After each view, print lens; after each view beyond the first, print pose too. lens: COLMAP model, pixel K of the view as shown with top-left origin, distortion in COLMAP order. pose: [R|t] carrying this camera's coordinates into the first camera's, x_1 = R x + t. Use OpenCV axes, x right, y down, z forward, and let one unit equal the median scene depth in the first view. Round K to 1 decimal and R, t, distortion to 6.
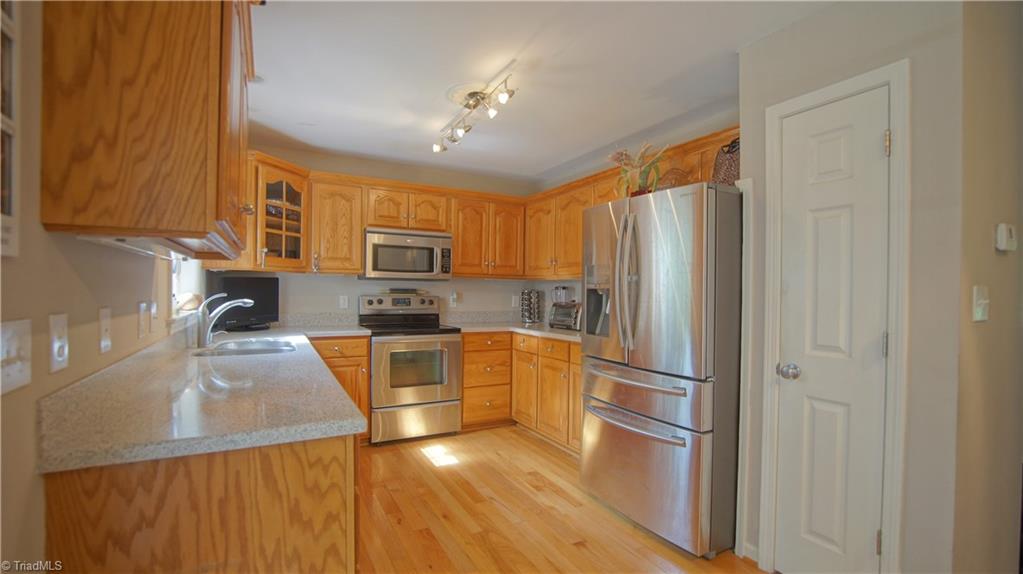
lens RADIAL K [[455.0, 0, 509.0], [0, 455.0, 294.8], [0, 0, 1]] dist [-0.039731, 0.008811]
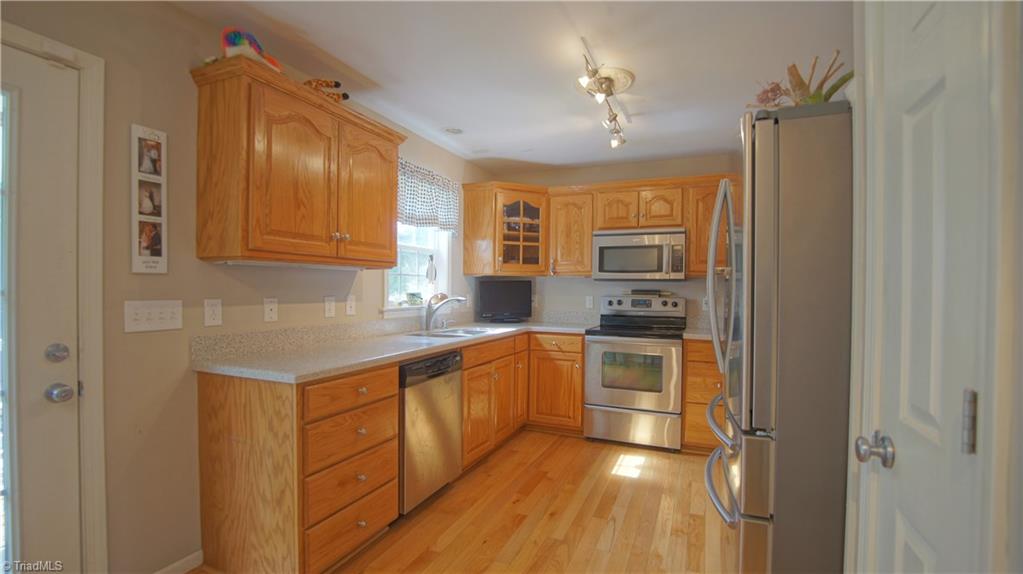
lens RADIAL K [[455.0, 0, 509.0], [0, 455.0, 294.8], [0, 0, 1]] dist [-0.039731, 0.008811]
pose [[0.621943, 0.004052, -0.783052, 0.390608], [-0.010393, 0.999941, -0.003080, 0.003888], [0.782994, 0.010054, 0.621948, 0.195551]]
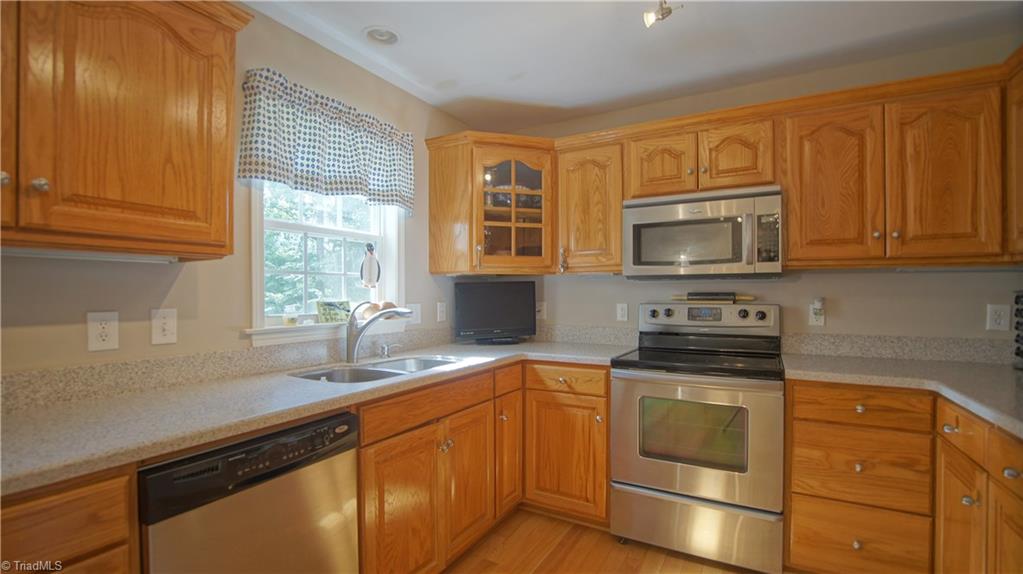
lens RADIAL K [[455.0, 0, 509.0], [0, 455.0, 294.8], [0, 0, 1]] dist [-0.039731, 0.008811]
pose [[0.532813, -0.014043, -0.846117, 0.155517], [0.000705, 0.999869, -0.016151, -0.000608], [0.846233, 0.008009, 0.532753, 0.509519]]
